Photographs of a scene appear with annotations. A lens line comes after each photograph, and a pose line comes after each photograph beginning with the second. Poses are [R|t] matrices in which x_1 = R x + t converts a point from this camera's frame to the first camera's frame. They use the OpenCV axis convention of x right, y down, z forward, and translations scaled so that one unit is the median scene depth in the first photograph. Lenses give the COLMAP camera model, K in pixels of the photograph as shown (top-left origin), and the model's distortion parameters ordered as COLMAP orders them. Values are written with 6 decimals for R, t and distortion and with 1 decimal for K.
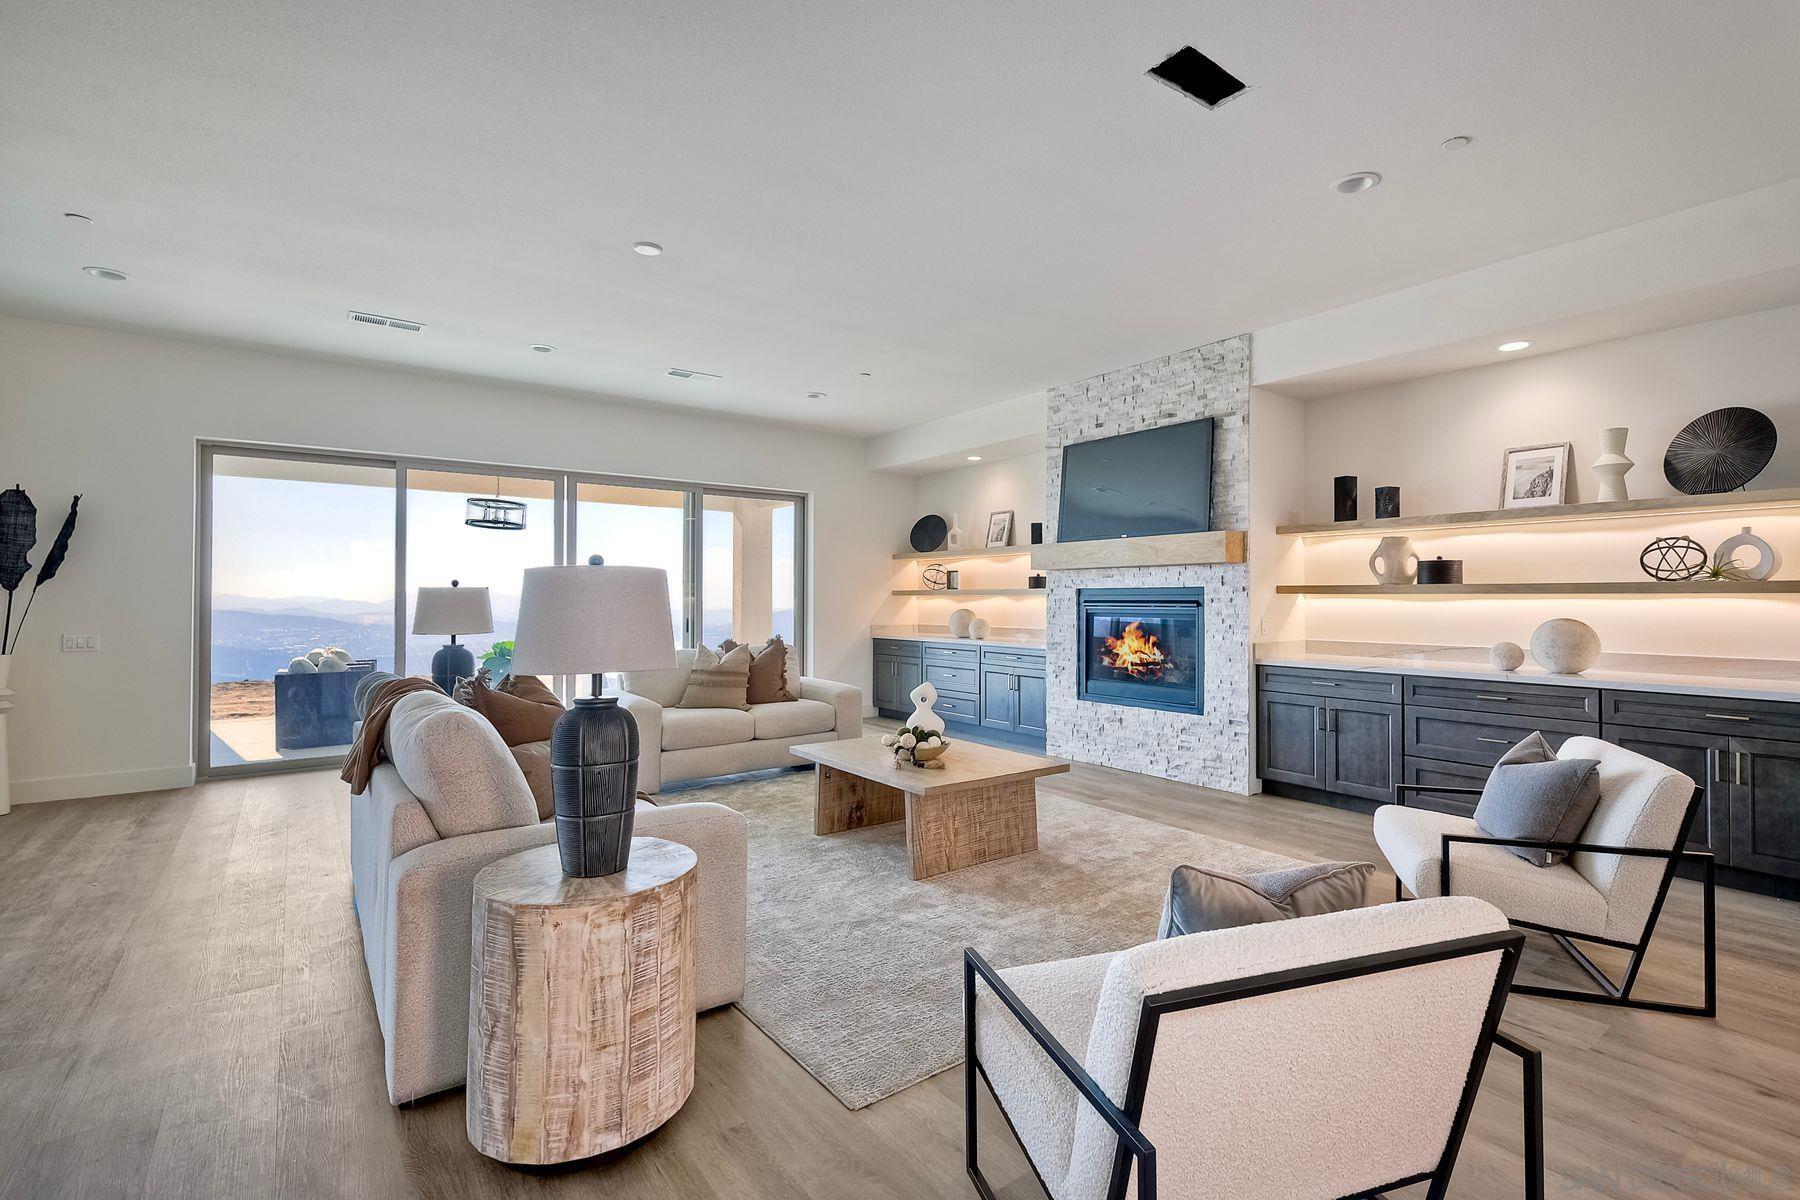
lens RADIAL K [[827.7, 0, 937.6], [0, 827.7, 594.0], [0, 0, 1]] dist [-0.000472, -0.000126]
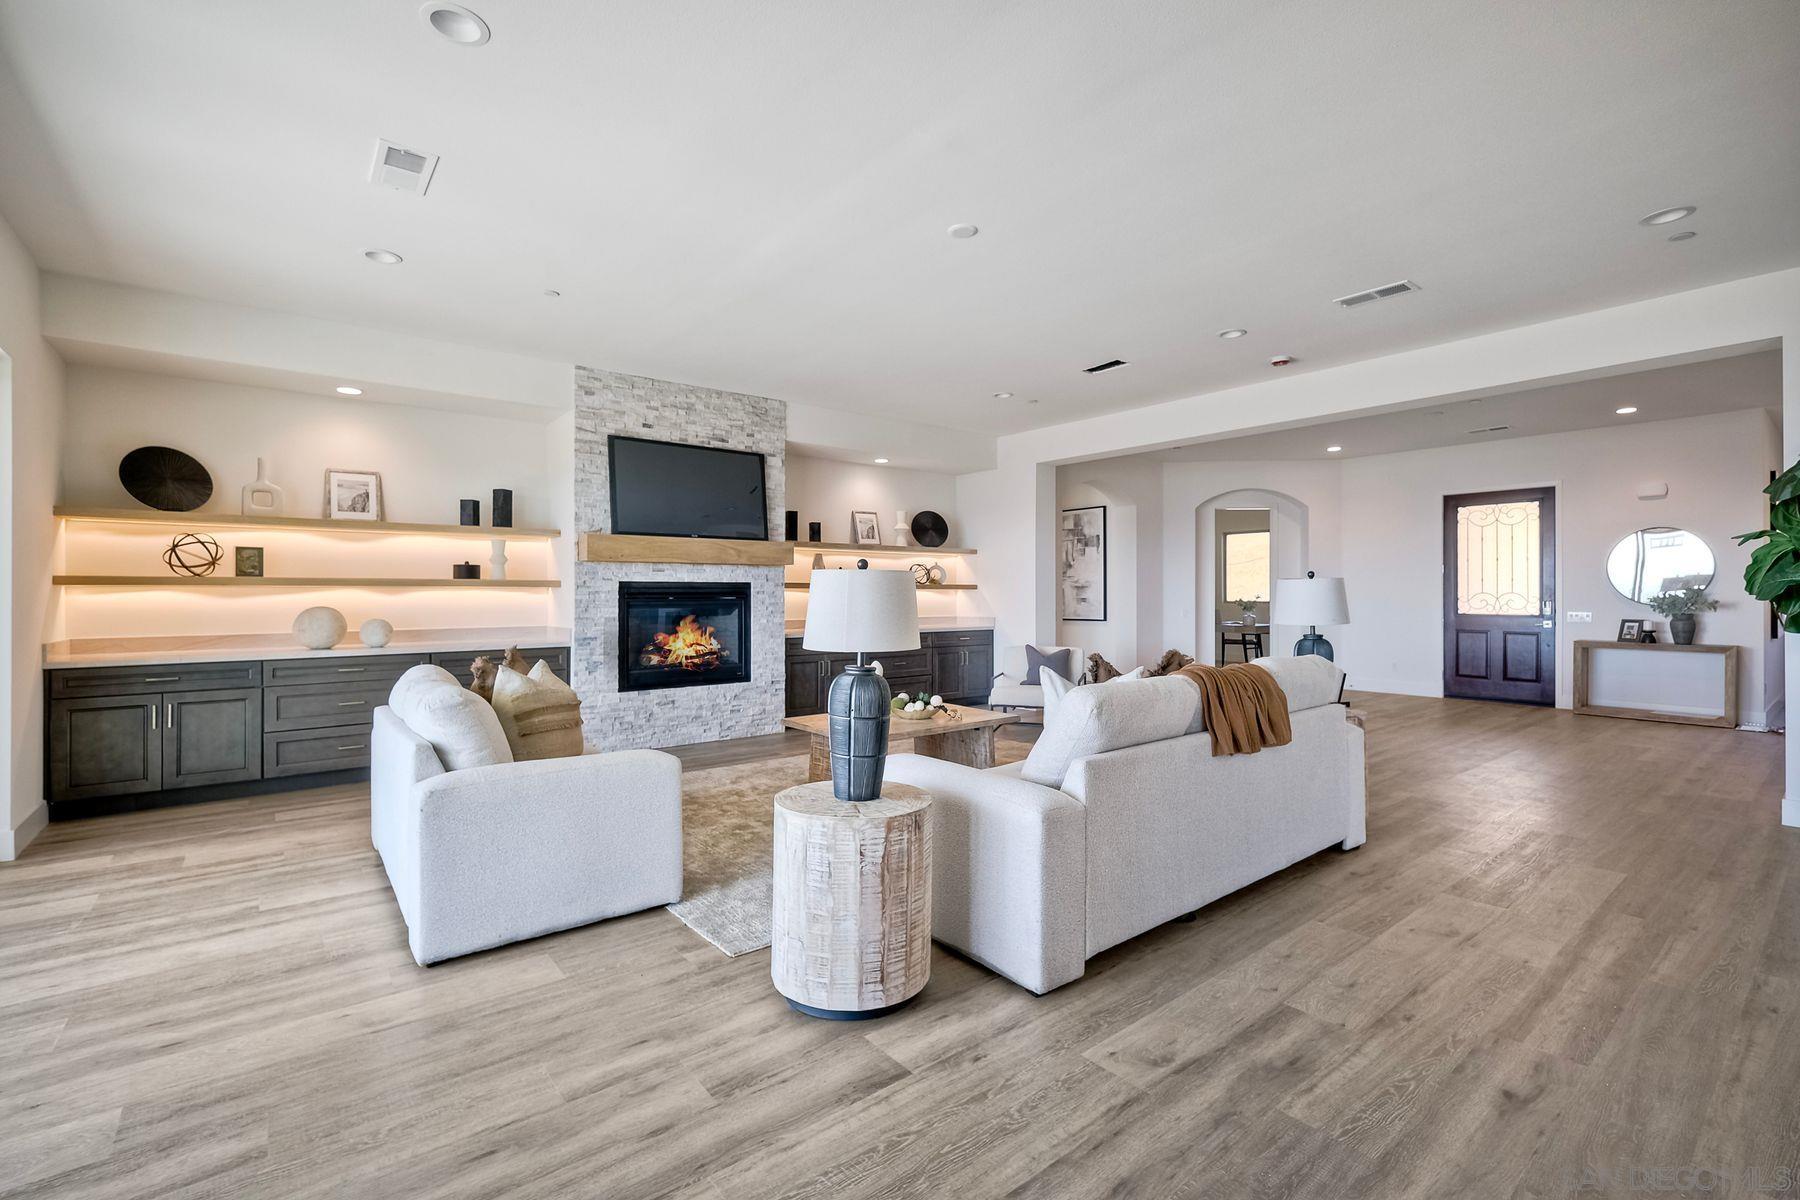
lens RADIAL K [[794.9, 0, 897.2], [0, 794.9, 595.3], [0, 0, 1]] dist [0.001184, -0.000137]
pose [[-0.018606, -0.003639, 0.999820, -0.895222], [-0.005293, 0.999980, 0.003541, 0.005739], [-0.999813, -0.005226, -0.018624, 0.768598]]
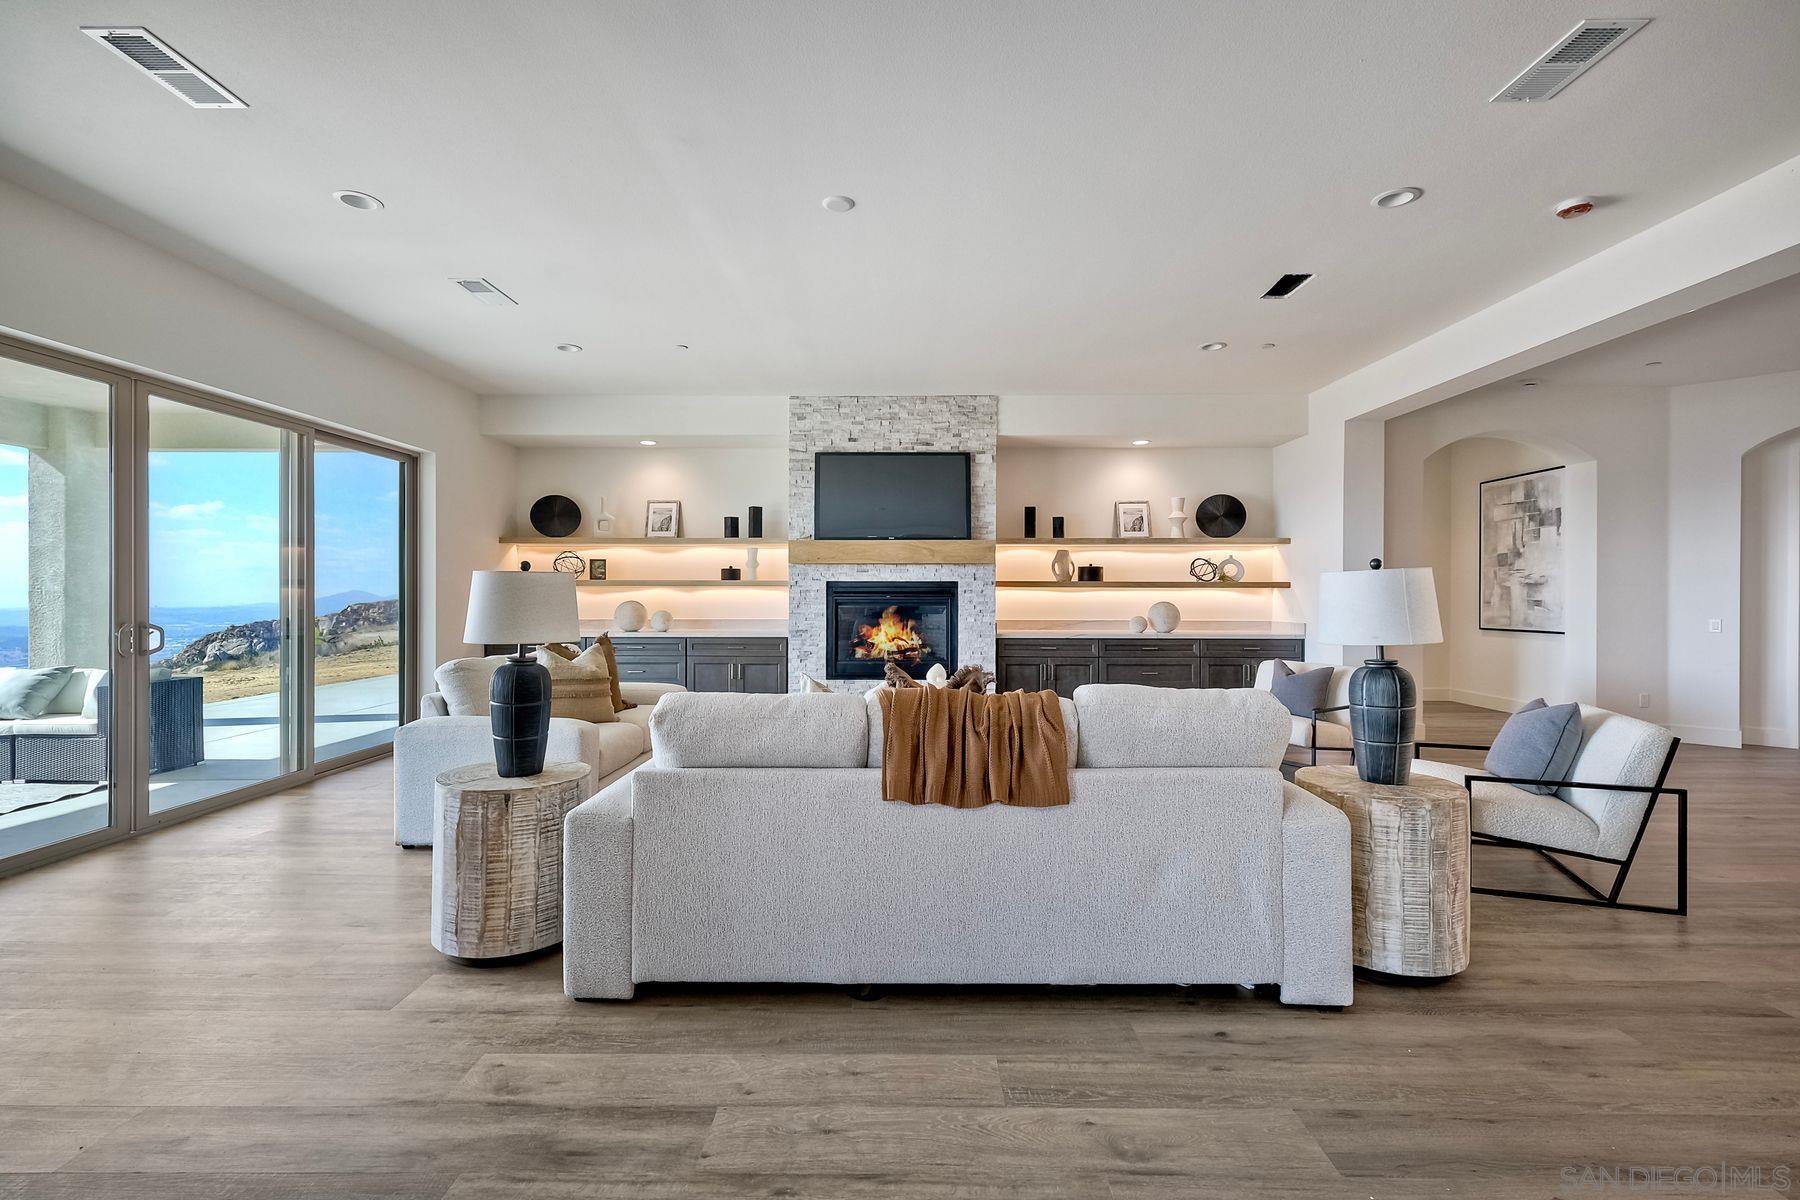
lens RADIAL K [[791.3, 0, 900.0], [0, 791.3, 600.0], [0, 0, 1]] dist [0.001548, 0.000116]
pose [[0.622964, -0.008183, 0.782208, -0.687833], [-0.005764, 0.999870, 0.015051, 0.002498], [-0.782230, -0.013885, 0.622836, 0.283561]]
